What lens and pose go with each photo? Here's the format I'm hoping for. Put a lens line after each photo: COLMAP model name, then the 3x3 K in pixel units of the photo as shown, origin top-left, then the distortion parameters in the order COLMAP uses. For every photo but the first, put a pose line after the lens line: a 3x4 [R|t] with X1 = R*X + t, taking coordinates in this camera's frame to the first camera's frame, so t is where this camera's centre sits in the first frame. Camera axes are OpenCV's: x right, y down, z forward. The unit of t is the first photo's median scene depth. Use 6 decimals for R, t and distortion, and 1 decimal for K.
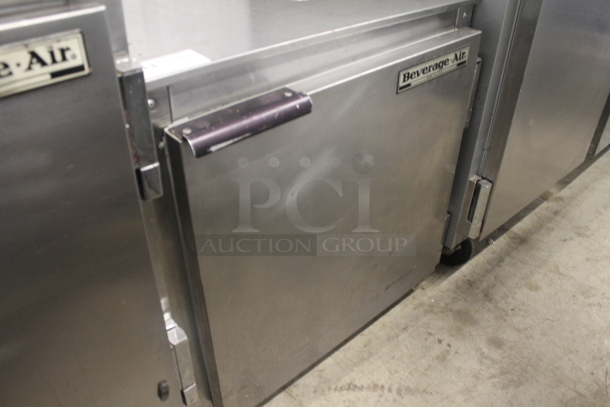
lens RADIAL K [[508.0, 0, 305.0], [0, 508.0, 203.5], [0, 0, 1]] dist [-0.210283, 0.175831]
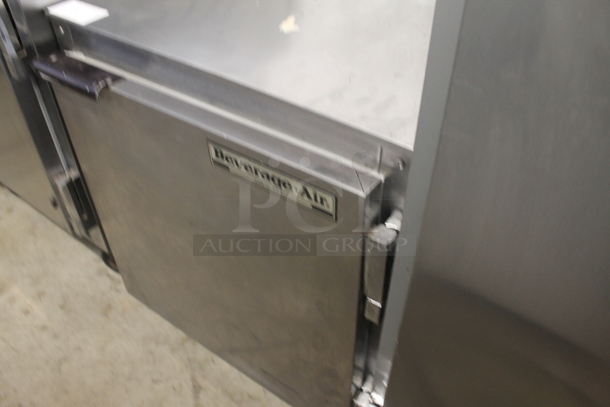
lens RADIAL K [[508.0, 0, 305.0], [0, 508.0, 203.5], [0, 0, 1]] dist [-0.210283, 0.175831]
pose [[0.215306, 0.632099, -0.744375, 0.651427], [-0.576360, 0.697585, 0.425658, -0.456346], [0.788323, 0.337382, 0.514510, 0.517035]]
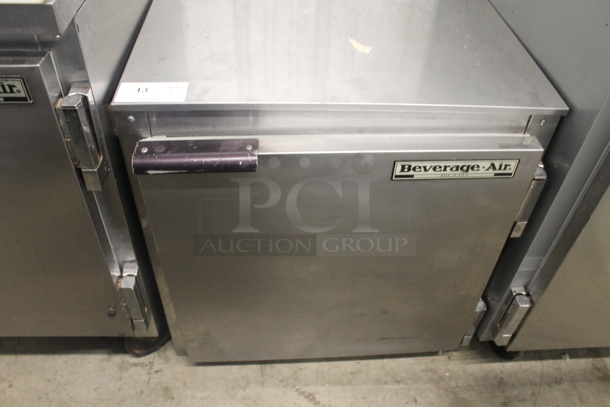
lens RADIAL K [[508.0, 0, 305.0], [0, 508.0, 203.5], [0, 0, 1]] dist [-0.210283, 0.175831]
pose [[0.783922, 0.444703, -0.433250, 0.361168], [-0.387257, 0.895671, 0.218646, -0.238435], [0.485282, -0.003622, 0.874350, 0.049076]]
